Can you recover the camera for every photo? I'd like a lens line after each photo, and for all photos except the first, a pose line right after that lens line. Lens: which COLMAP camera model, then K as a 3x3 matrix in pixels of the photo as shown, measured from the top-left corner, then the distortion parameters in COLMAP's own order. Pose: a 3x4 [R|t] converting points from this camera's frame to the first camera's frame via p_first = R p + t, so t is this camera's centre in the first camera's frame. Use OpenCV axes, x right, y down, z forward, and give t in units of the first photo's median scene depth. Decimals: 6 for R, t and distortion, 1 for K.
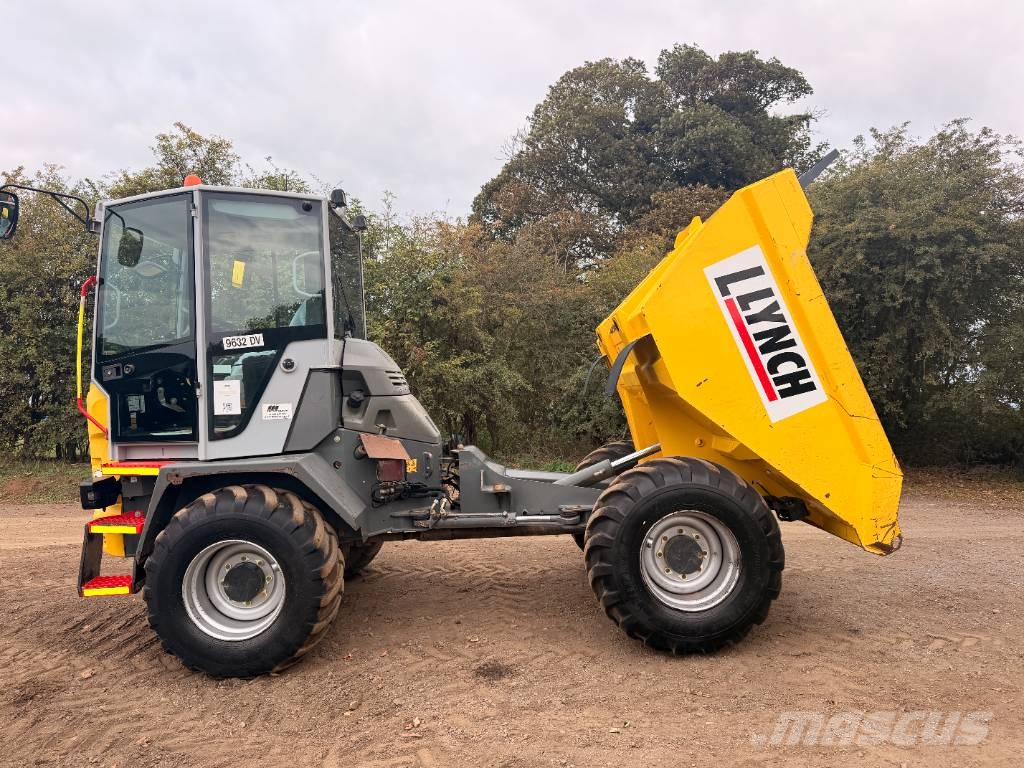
lens RADIAL K [[733.0, 0, 511.9], [0, 733.0, 396.0], [0, 0, 1]] dist [0.007073, -0.000211]
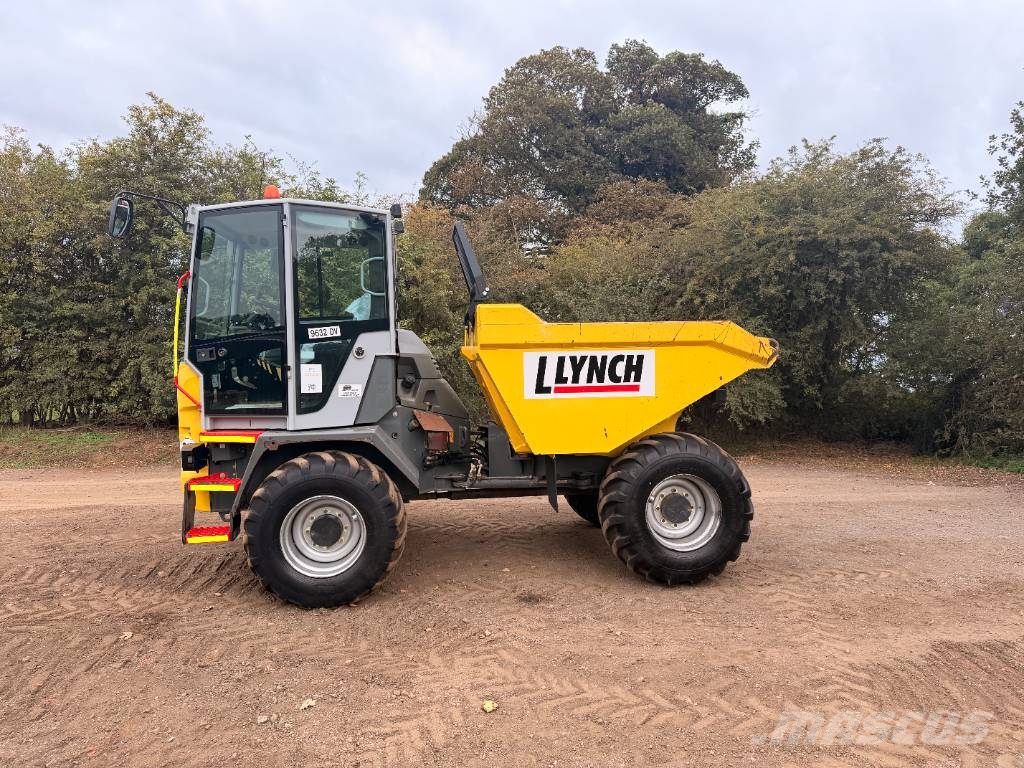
lens RADIAL K [[729.9, 0, 515.2], [0, 729.9, 398.3], [0, 0, 1]] dist [0.037542, -0.004831]
pose [[0.993509, 0.017740, 0.112364, -0.181708], [-0.022449, 0.998916, 0.040787, -0.021181], [-0.111519, -0.043045, 0.992830, -0.218871]]
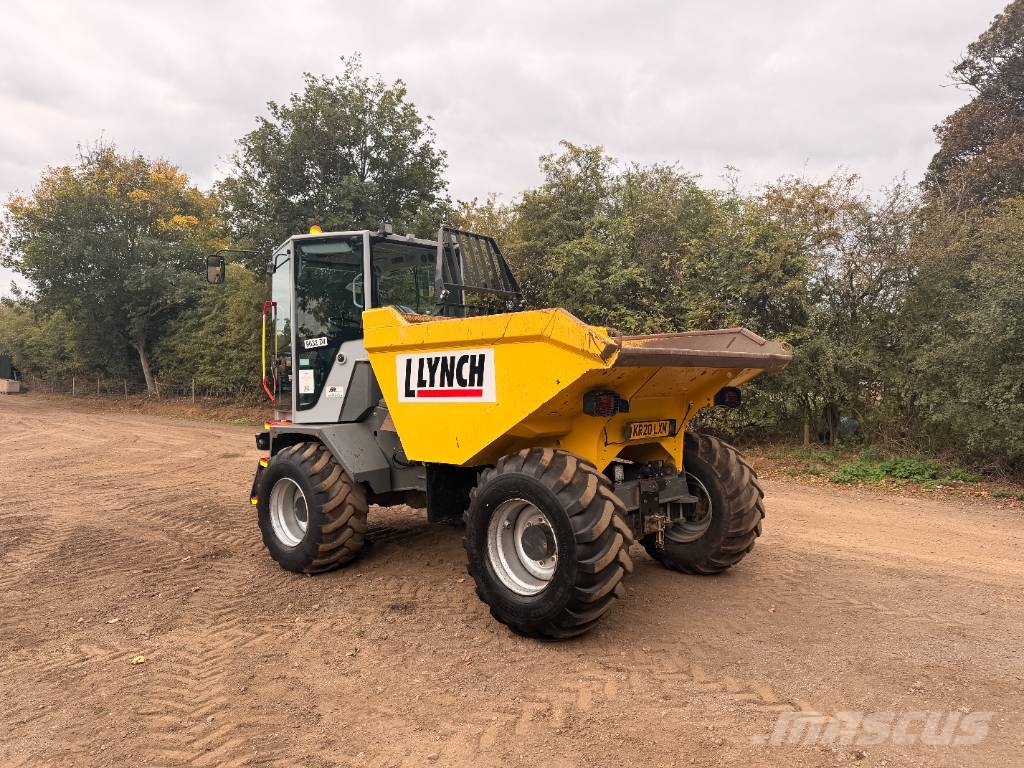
lens RADIAL K [[729.9, 0, 515.2], [0, 729.9, 398.3], [0, 0, 1]] dist [0.037542, -0.004831]
pose [[0.726074, 0.038161, -0.686557, 0.869066], [-0.009241, 0.998910, 0.045749, -0.033507], [0.687555, -0.026873, 0.725635, 0.220418]]
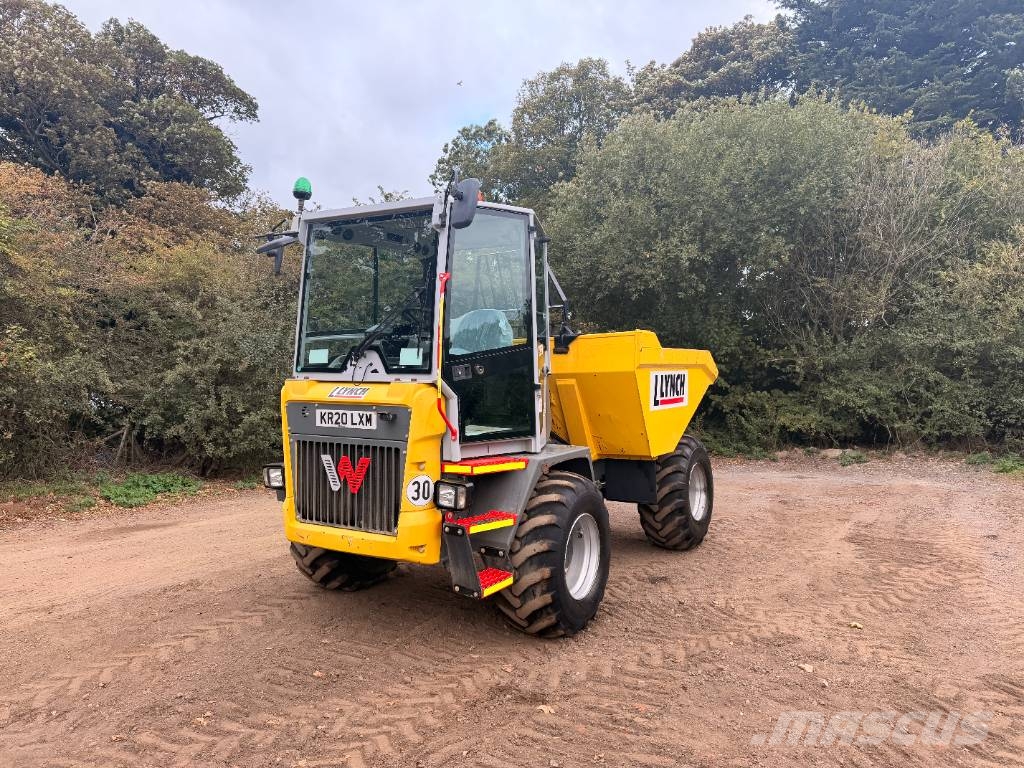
lens RADIAL K [[733.0, 0, 511.9], [0, 733.0, 396.0], [0, 0, 1]] dist [0.007073, -0.000211]
pose [[0.534322, 0.003547, 0.845274, -1.329958], [0.001756, 0.999984, -0.005306, 0.005549], [-0.845279, 0.004319, 0.534307, 0.406393]]
